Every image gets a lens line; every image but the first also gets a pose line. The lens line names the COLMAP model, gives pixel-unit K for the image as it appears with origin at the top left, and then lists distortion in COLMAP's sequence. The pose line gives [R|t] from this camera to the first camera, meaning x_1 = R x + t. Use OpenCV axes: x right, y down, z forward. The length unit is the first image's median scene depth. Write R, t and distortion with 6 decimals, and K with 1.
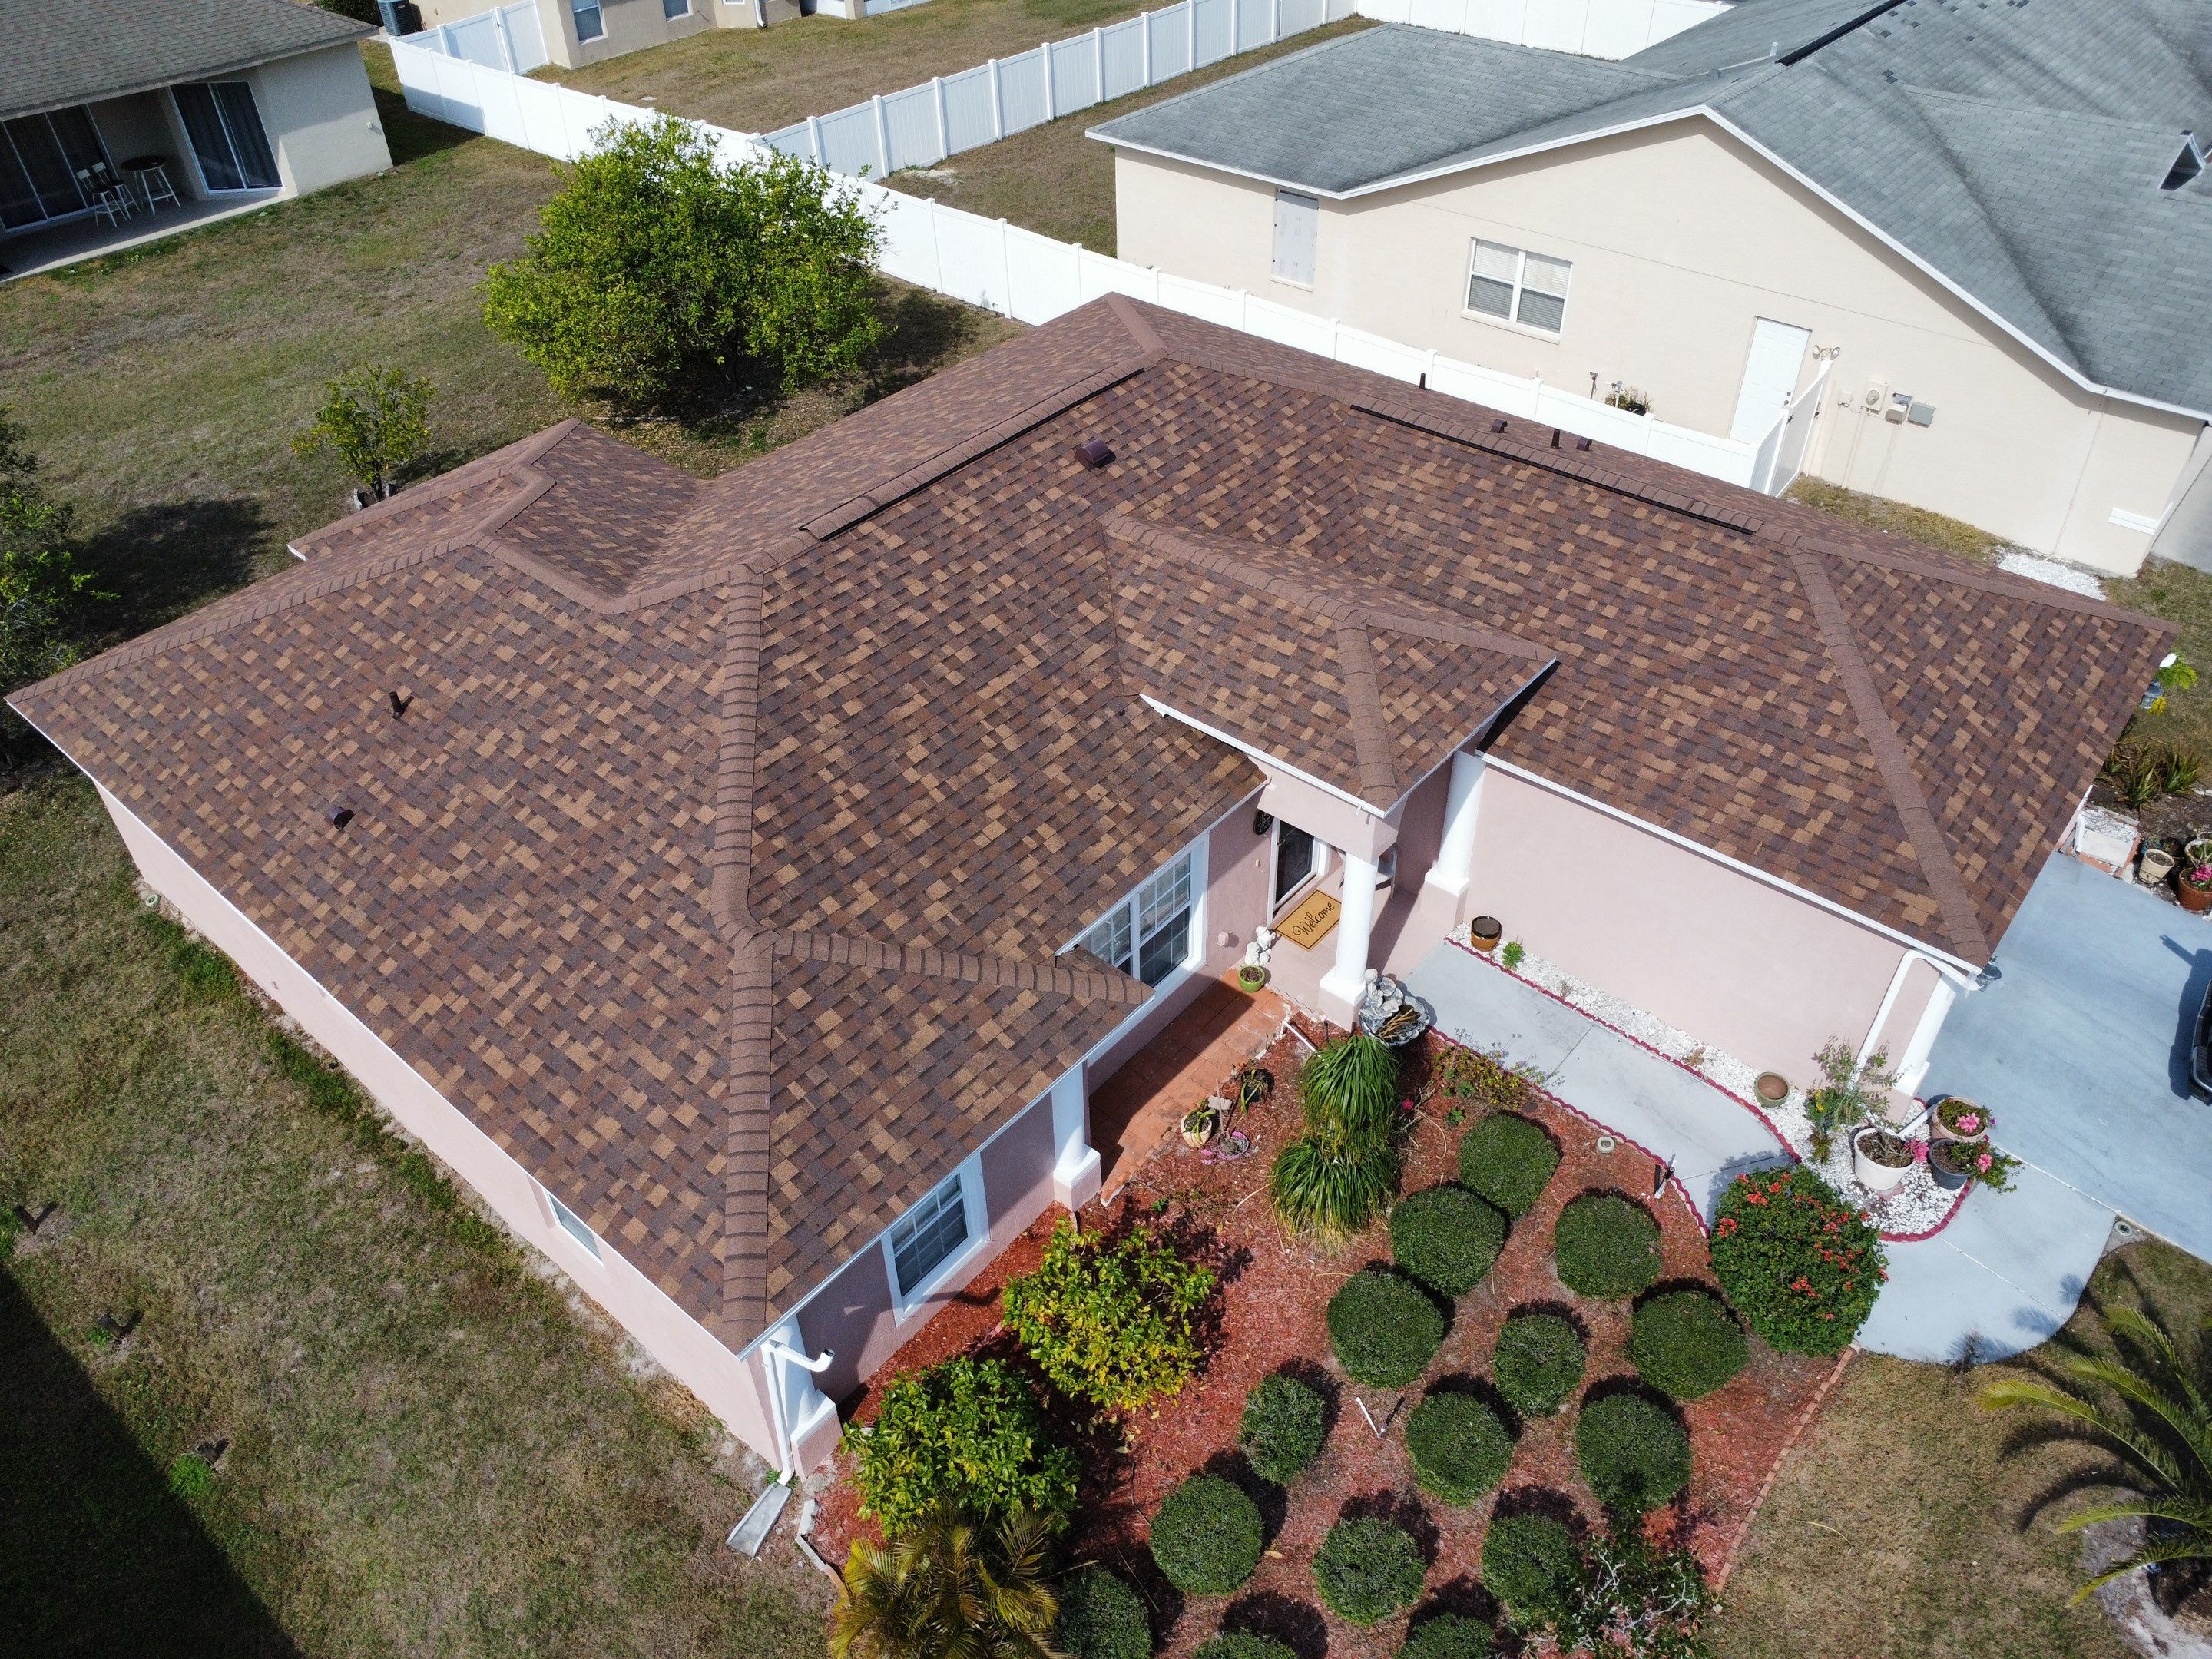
lens RADIAL K [[1601.8, 0, 1105.1], [0, 1601.8, 826.4], [0, 0, 1]] dist [-0.021789, -0.014190]
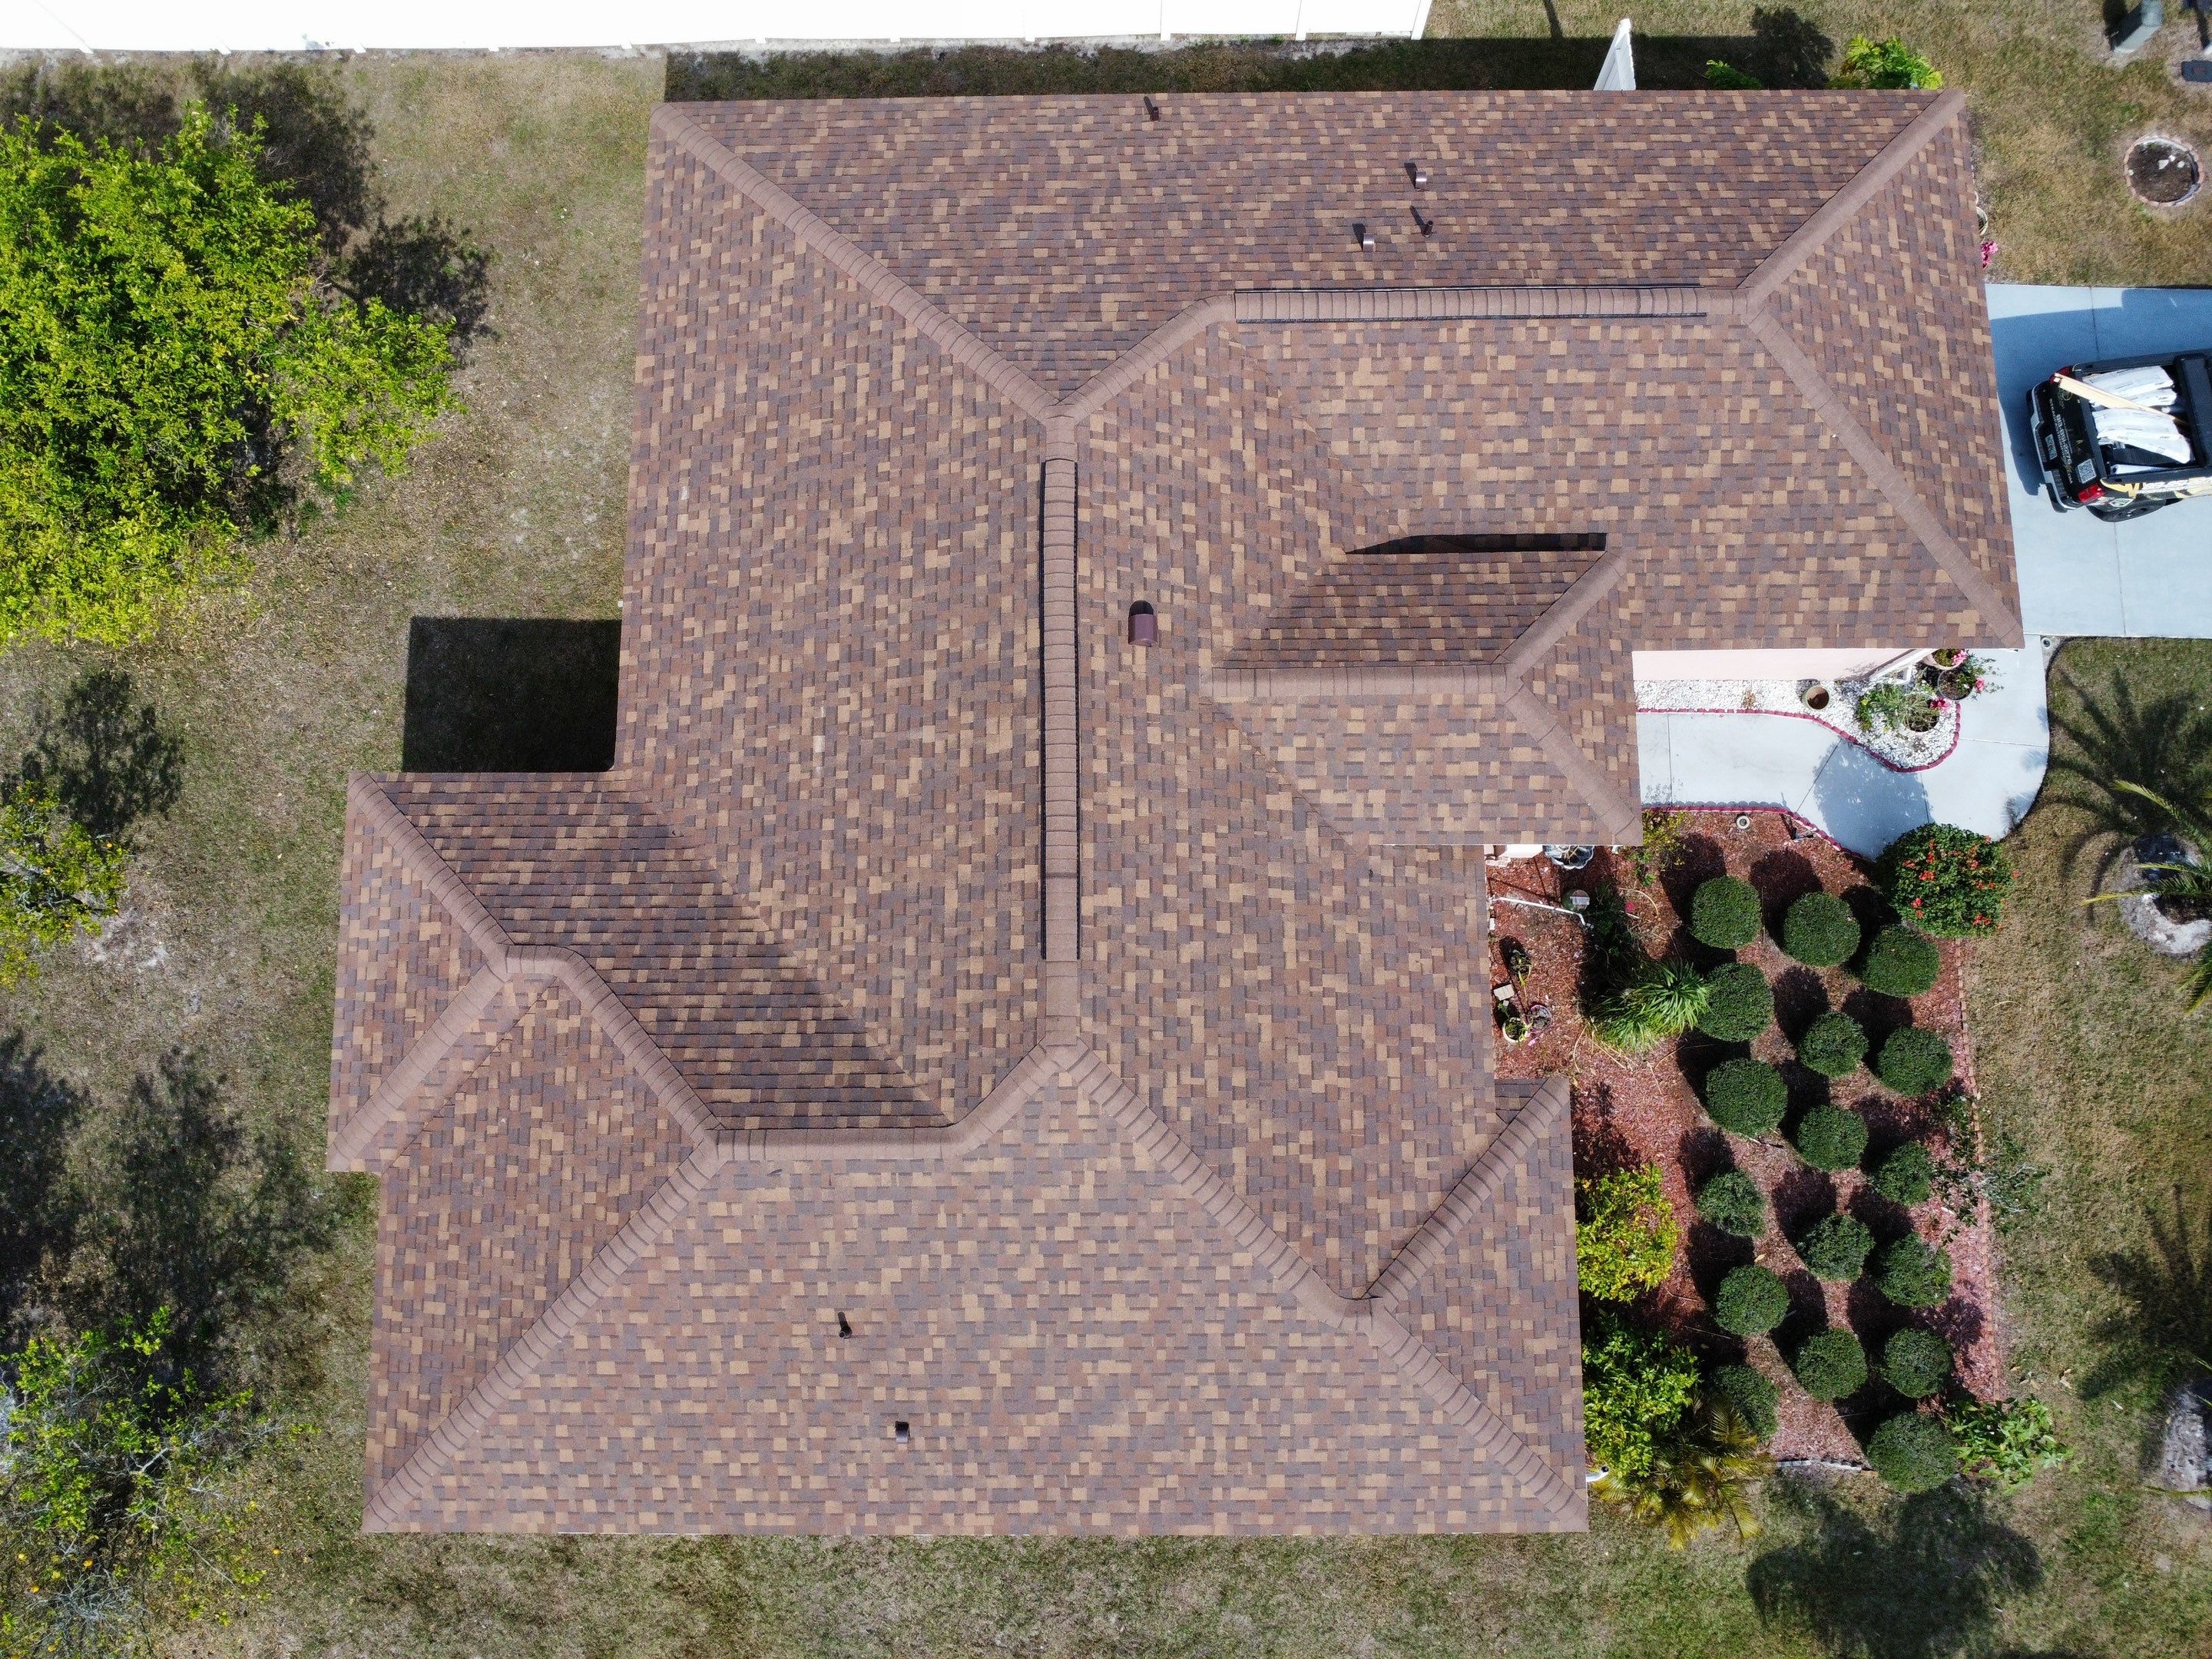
lens RADIAL K [[1601.8, 0, 1105.4], [0, 1601.8, 825.5], [0, 0, 1]] dist [-0.021789, -0.014190]
pose [[0.757057, -0.642890, 0.116436, -0.228572], [0.418313, 0.613850, 0.669479, -0.883947], [-0.501876, -0.458127, 0.733649, 0.317463]]
